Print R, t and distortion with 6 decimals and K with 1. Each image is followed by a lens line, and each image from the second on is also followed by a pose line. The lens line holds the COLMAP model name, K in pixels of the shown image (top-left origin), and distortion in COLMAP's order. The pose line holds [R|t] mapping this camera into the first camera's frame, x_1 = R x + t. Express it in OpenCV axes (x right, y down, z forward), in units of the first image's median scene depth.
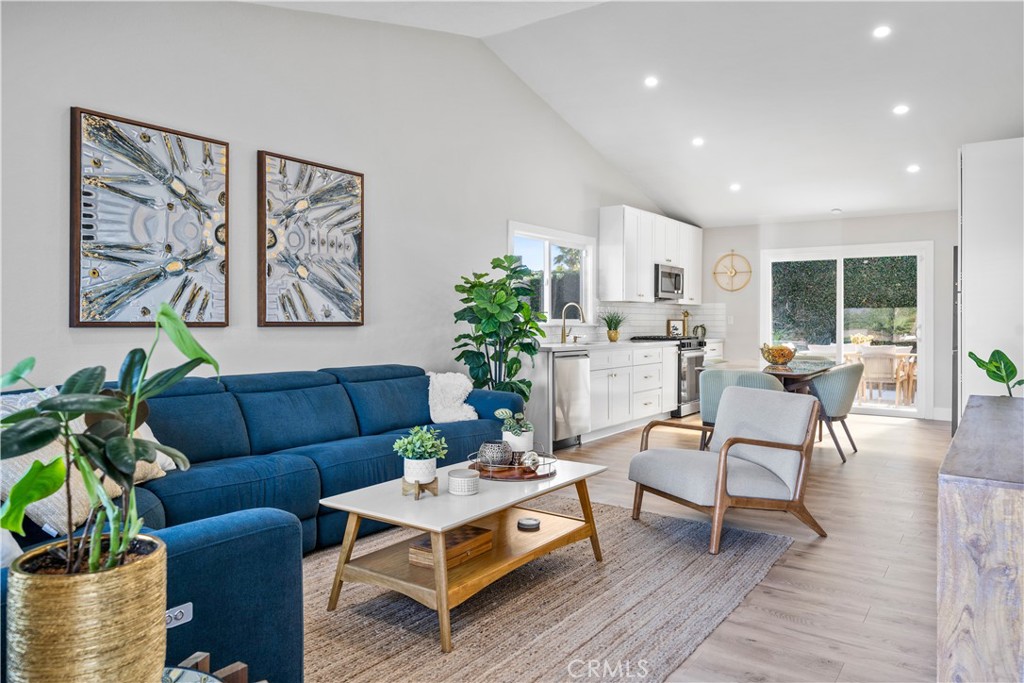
lens RADIAL K [[684.9, 0, 522.4], [0, 684.9, 321.8], [0, 0, 1]] dist [0.002422, 0.003506]
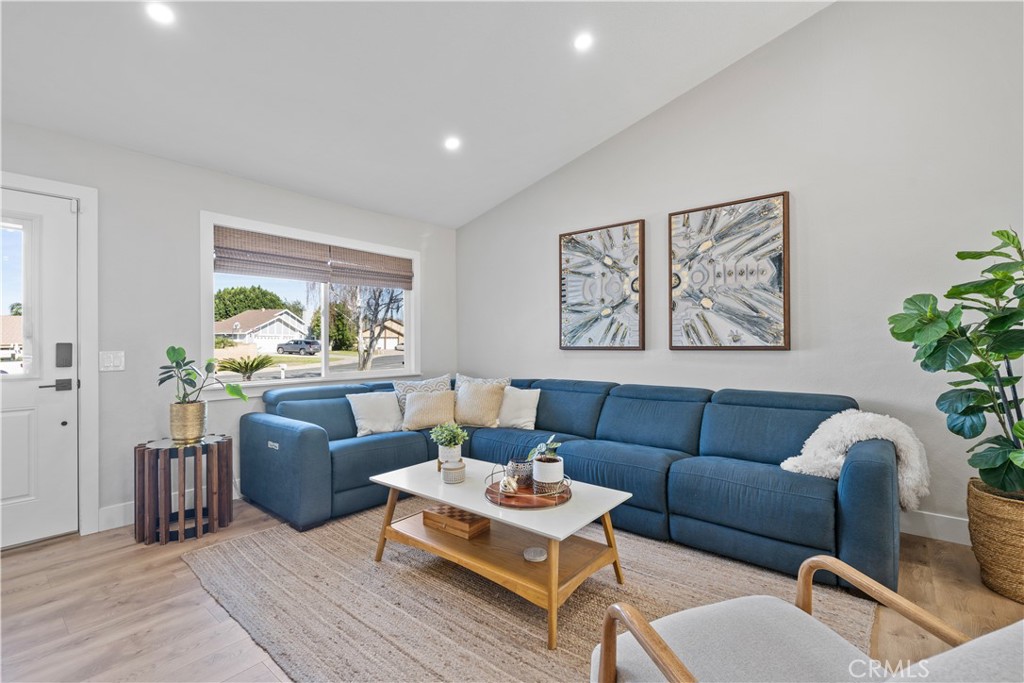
lens RADIAL K [[459.0, 0, 515.5], [0, 459.0, 341.0], [0, 0, 1]] dist [0.000943, 0.000101]
pose [[-0.081448, -0.012371, -0.996601, 0.468396], [0.005159, 0.999904, -0.012834, -0.000296], [0.996664, -0.006187, -0.081377, 0.723929]]
